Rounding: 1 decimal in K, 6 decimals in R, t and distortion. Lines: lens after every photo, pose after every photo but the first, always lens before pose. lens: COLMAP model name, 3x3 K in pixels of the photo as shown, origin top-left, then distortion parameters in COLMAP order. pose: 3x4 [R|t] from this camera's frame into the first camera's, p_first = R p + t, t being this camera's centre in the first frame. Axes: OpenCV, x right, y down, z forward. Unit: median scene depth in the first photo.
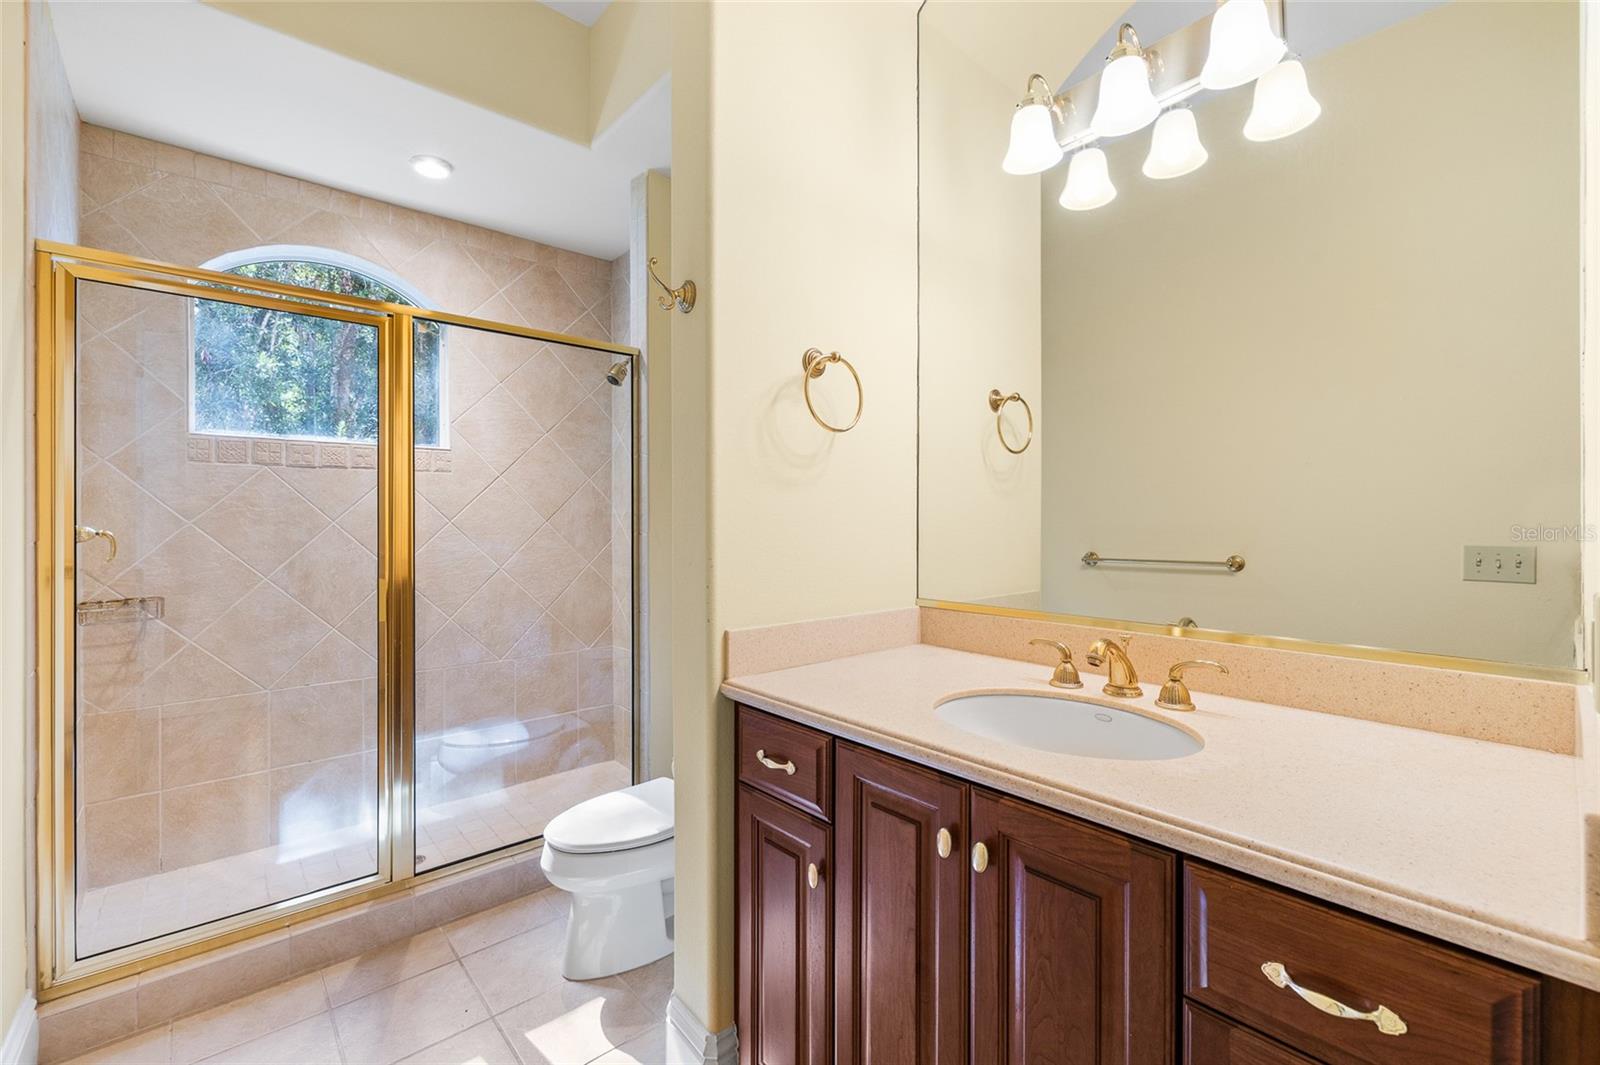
lens RADIAL K [[675.4, 0, 799.8], [0, 675.4, 531.8], [0, 0, 1]] dist [-0.000238, -0.000625]
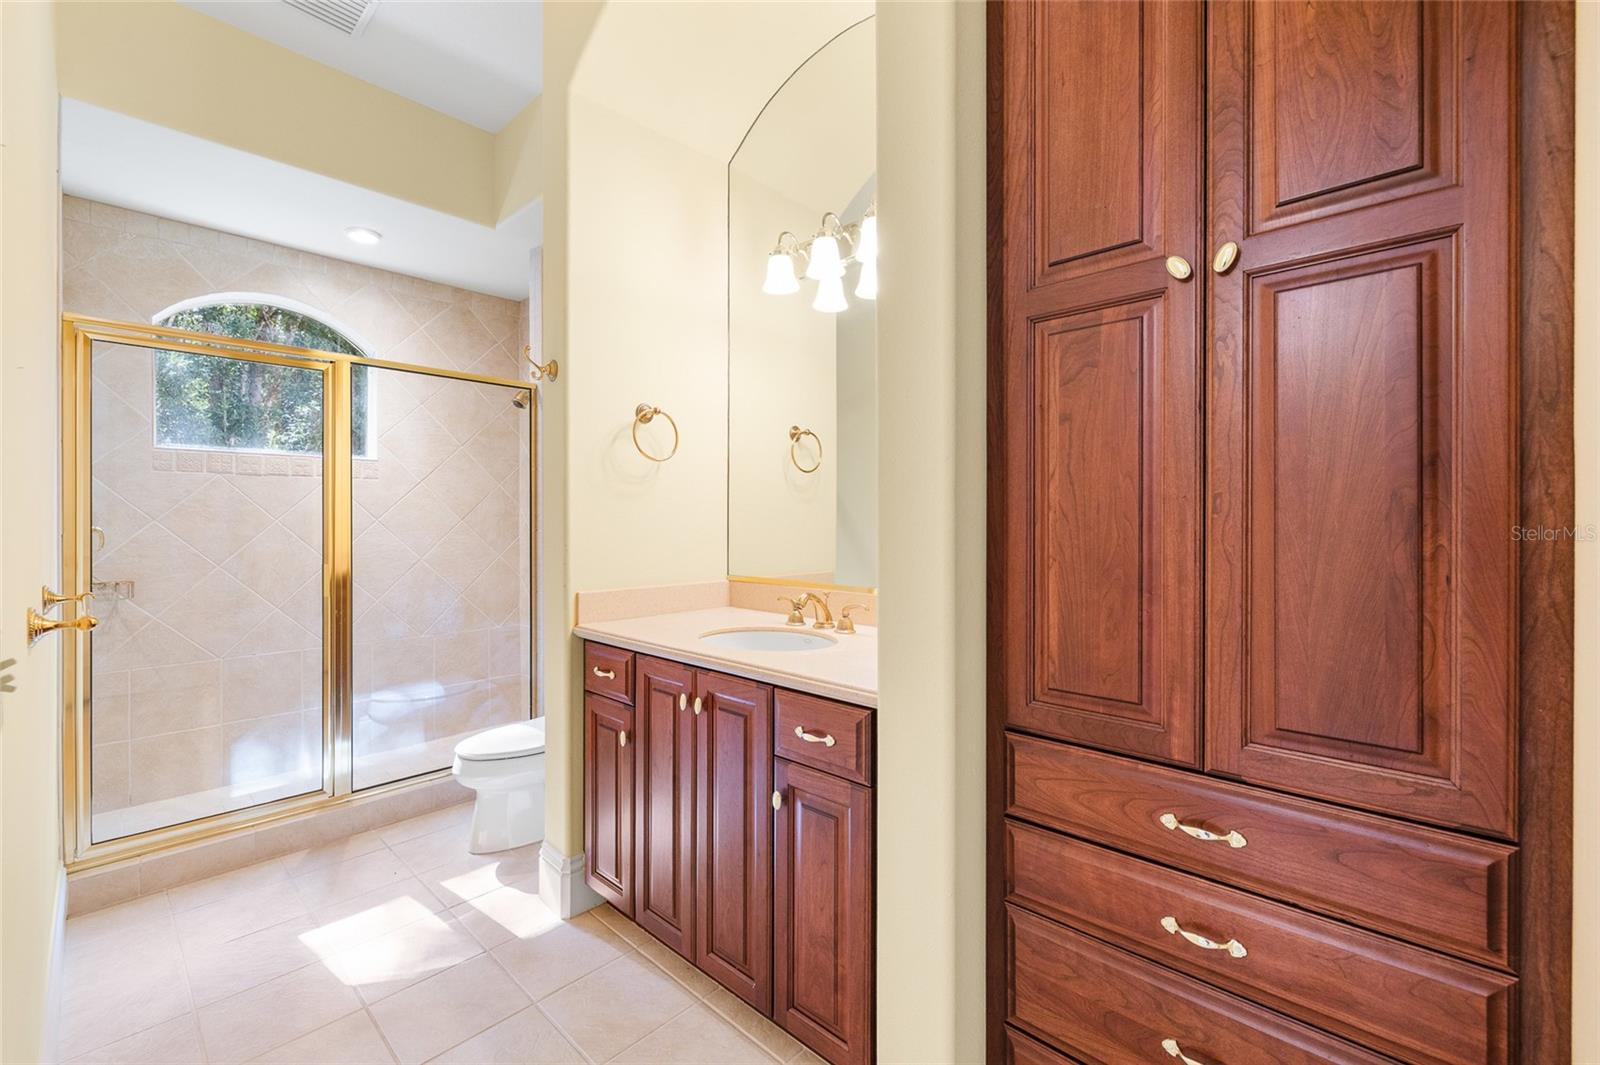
lens RADIAL K [[675.4, 0, 802.2], [0, 675.4, 530.1], [0, 0, 1]] dist [-0.000238, -0.000625]
pose [[0.995293, 0.000490, 0.096908, 0.168994], [-0.000467, 1.000000, -0.000260, 0.003880], [-0.096908, 0.000213, 0.995293, -0.385036]]
